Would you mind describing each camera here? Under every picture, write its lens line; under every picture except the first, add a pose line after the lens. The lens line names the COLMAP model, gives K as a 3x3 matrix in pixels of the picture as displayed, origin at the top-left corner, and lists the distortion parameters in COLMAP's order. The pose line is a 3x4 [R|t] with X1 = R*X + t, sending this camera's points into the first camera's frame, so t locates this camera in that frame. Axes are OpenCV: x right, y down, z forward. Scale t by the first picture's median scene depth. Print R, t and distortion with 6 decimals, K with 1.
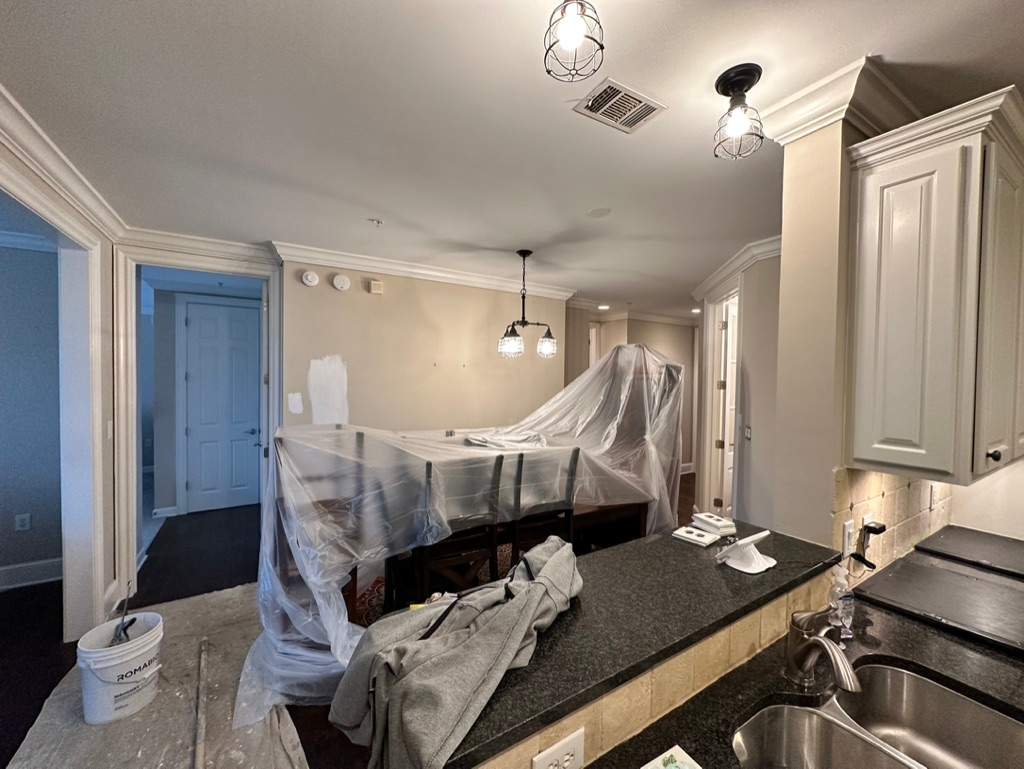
lens RADIAL K [[406.3, 0, 512.0], [0, 406.3, 384.5], [0, 0, 1]] dist [-0.002238, -0.000099]
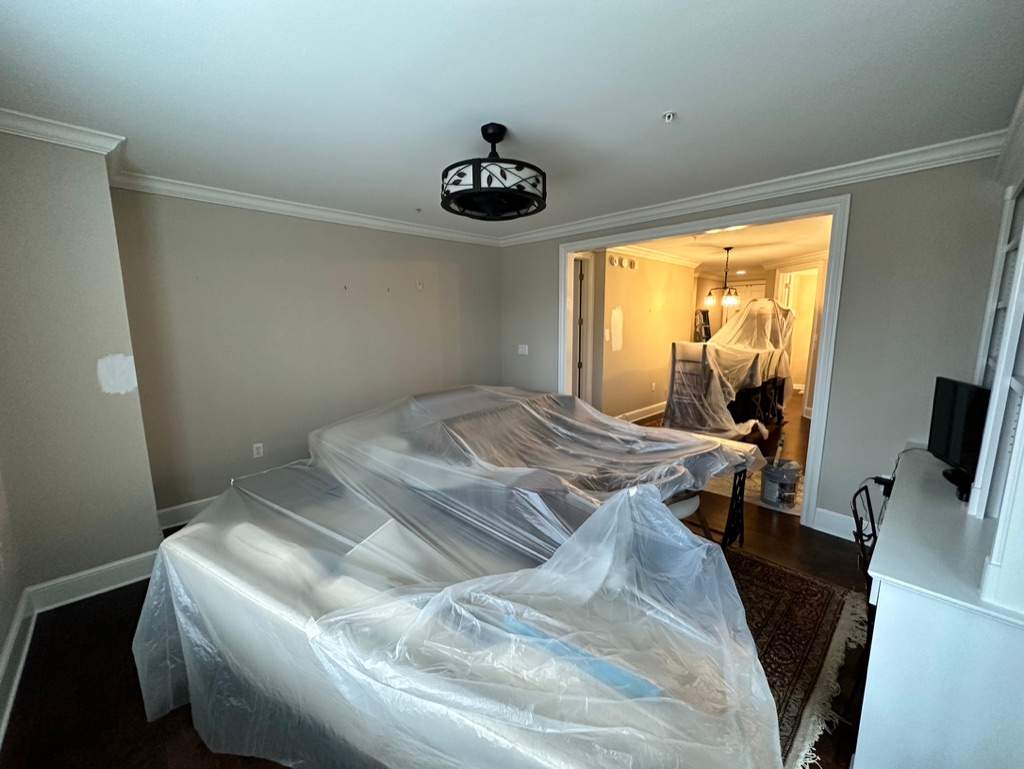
lens RADIAL K [[406.3, 0, 512.0], [0, 406.3, 384.5], [0, 0, 1]] dist [-0.002238, -0.000099]
pose [[0.971787, -0.066182, 0.226384, -2.053843], [0.035132, 0.989734, 0.138535, -0.001746], [-0.233229, -0.126673, 0.964136, -0.944767]]
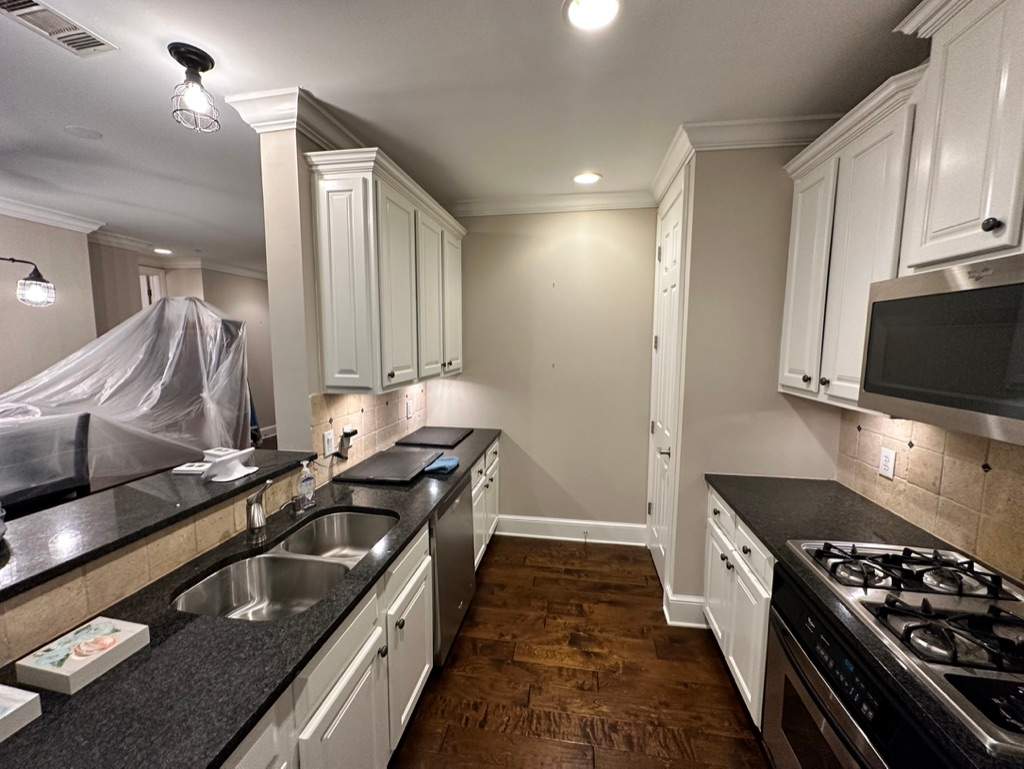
lens RADIAL K [[406.3, 0, 512.0], [0, 406.3, 384.5], [0, 0, 1]] dist [-0.002238, -0.000099]
pose [[0.659810, -0.092870, 0.745671, 0.136529], [0.020579, 0.994194, 0.105613, 0.025468], [-0.751151, -0.054340, 0.657891, -0.263727]]
